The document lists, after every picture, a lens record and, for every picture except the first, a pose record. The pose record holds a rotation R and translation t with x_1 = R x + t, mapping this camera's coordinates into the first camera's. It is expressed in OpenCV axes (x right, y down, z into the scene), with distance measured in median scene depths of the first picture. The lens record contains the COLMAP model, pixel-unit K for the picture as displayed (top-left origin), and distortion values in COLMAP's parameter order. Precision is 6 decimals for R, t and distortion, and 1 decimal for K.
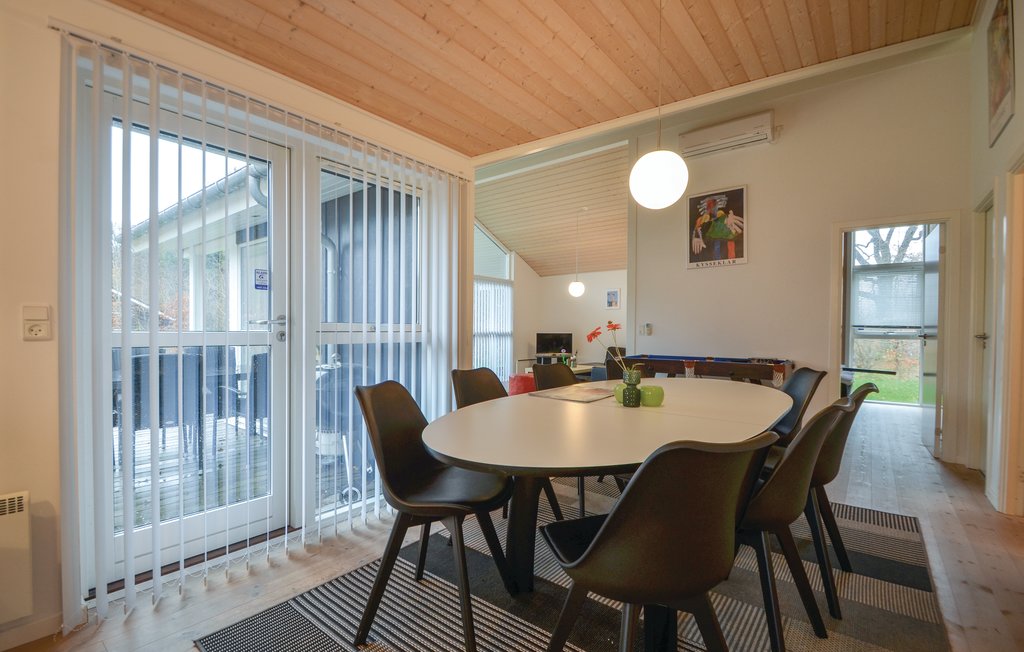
lens RADIAL K [[449.3, 0, 512.0], [0, 449.3, 326.0], [0, 0, 1]] dist [0.023899, -0.025517]
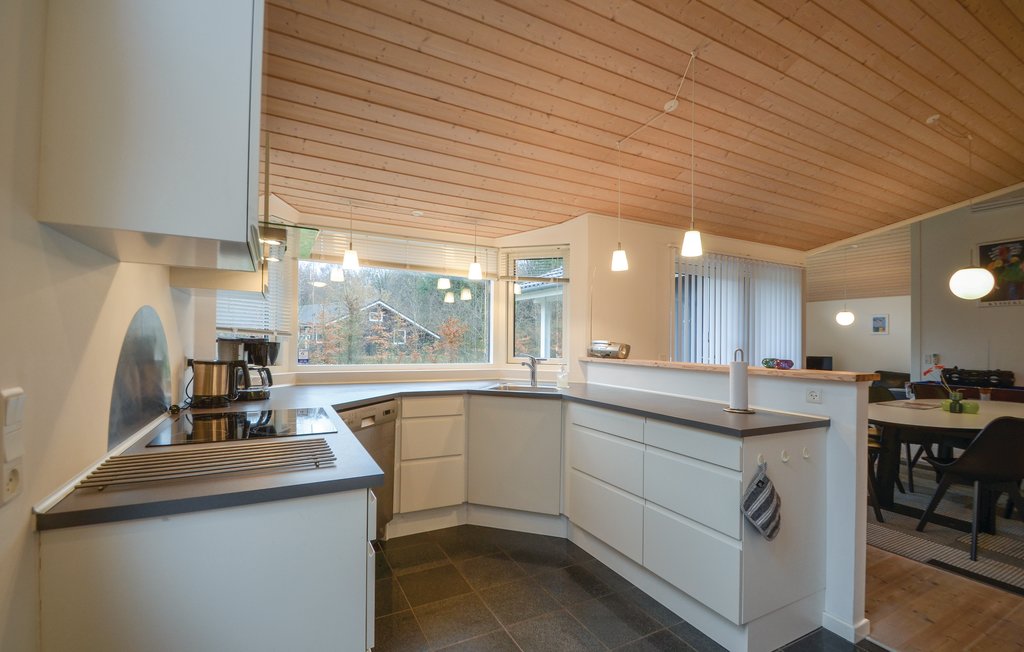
lens RADIAL K [[453.2, 0, 534.4], [0, 453.2, 329.9], [0, 0, 1]] dist [-0.001852, -0.000745]
pose [[0.928145, -0.009710, -0.372093, -0.370021], [0.000513, 0.999692, -0.024808, -0.063802], [0.372219, 0.022835, 0.927864, -0.776141]]
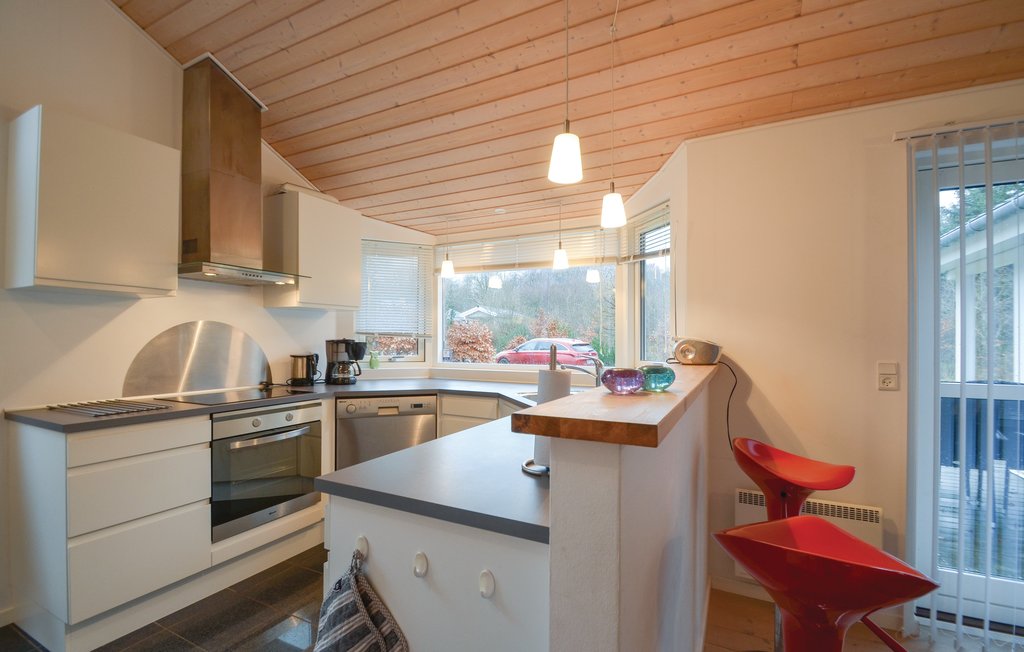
lens RADIAL K [[465.9, 0, 508.7], [0, 465.9, 348.9], [0, 0, 1]] dist [-0.000590, -0.000392]
pose [[0.199520, -0.001931, -0.979892, 0.005125], [0.009848, 0.999952, 0.000035, -0.047102], [0.979844, -0.009657, 0.199529, -0.153366]]
